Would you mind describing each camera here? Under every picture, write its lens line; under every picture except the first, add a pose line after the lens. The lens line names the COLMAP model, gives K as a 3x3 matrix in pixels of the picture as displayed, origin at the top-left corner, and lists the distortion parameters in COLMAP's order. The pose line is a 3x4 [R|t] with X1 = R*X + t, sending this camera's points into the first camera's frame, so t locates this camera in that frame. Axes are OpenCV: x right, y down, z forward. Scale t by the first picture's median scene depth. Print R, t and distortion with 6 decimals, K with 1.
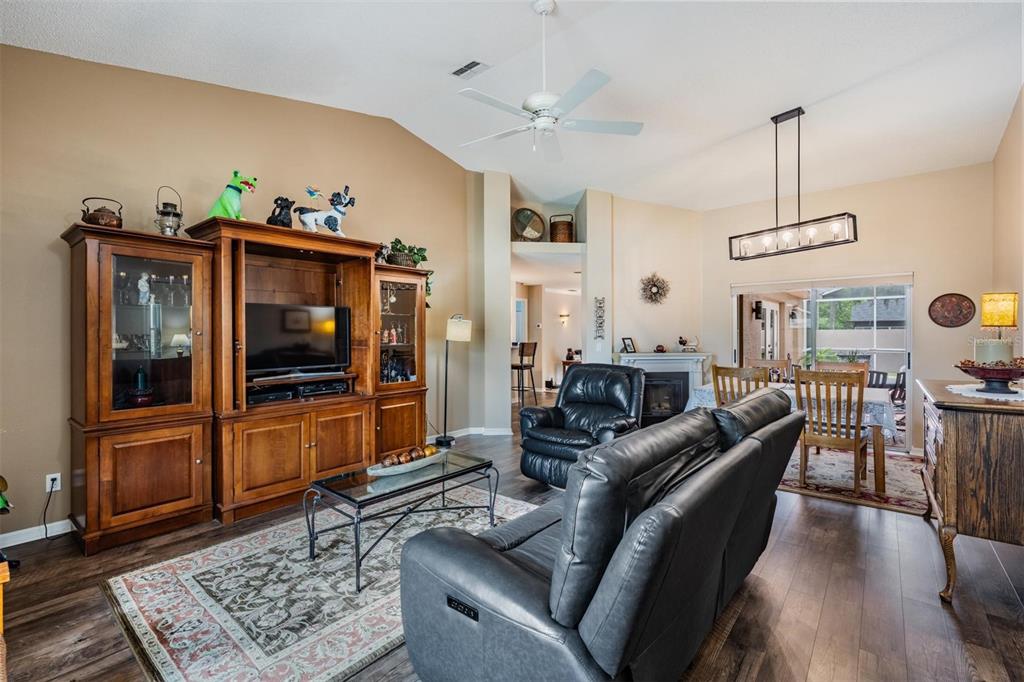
lens RADIAL K [[466.7, 0, 509.9], [0, 466.7, 333.9], [0, 0, 1]] dist [-0.001360, 0.000545]
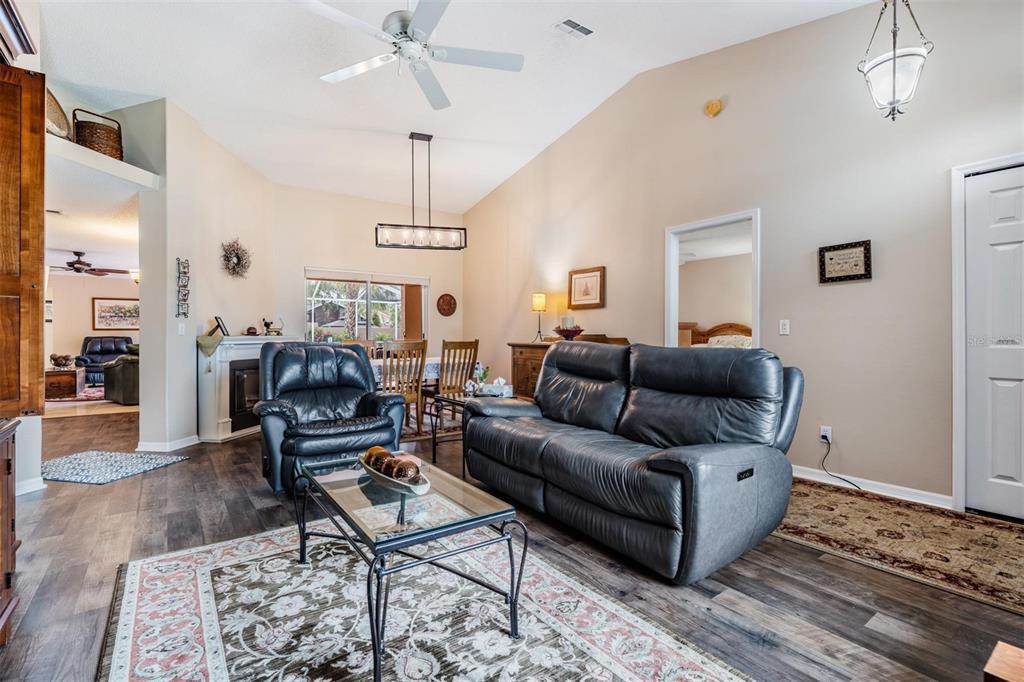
lens RADIAL K [[466.7, 0, 532.2], [0, 466.7, 336.4], [0, 0, 1]] dist [-0.001360, 0.000545]
pose [[0.212405, -0.002764, 0.977178, -0.578524], [0.003420, 0.999992, 0.002085, 0.060363], [-0.977176, 0.002900, 0.212413, 0.478661]]
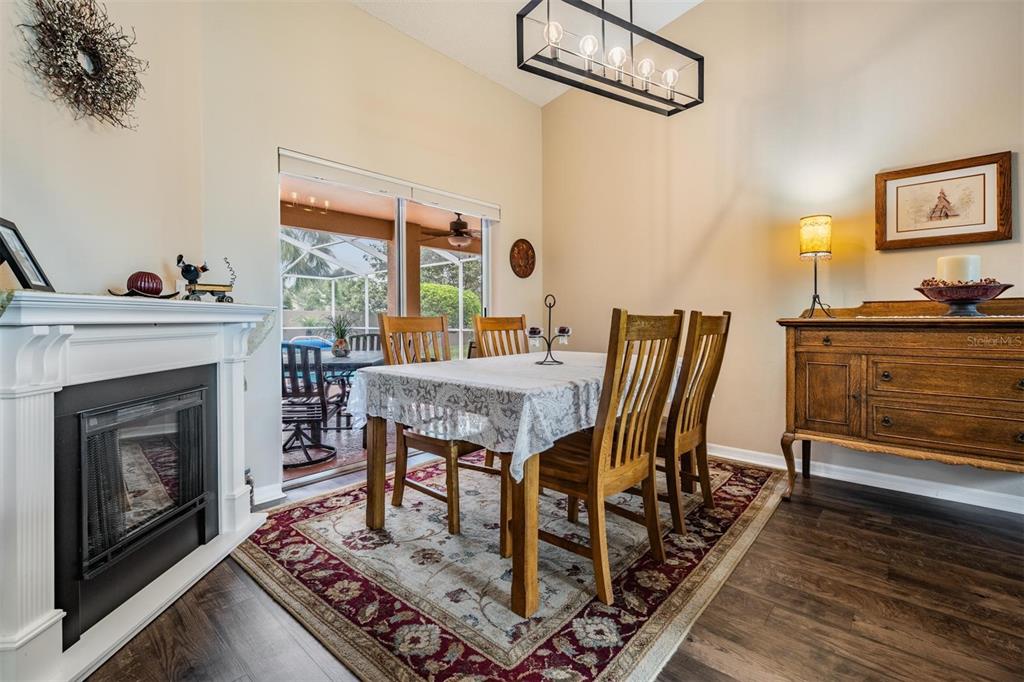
lens RADIAL K [[466.7, 0, 522.1], [0, 466.7, 324.4], [0, 0, 1]] dist [-0.001360, 0.000545]
pose [[0.048999, -0.001635, 0.998797, 0.093623], [0.008946, 0.999959, 0.001198, 0.083738], [-0.998759, 0.008876, 0.049012, 1.130847]]
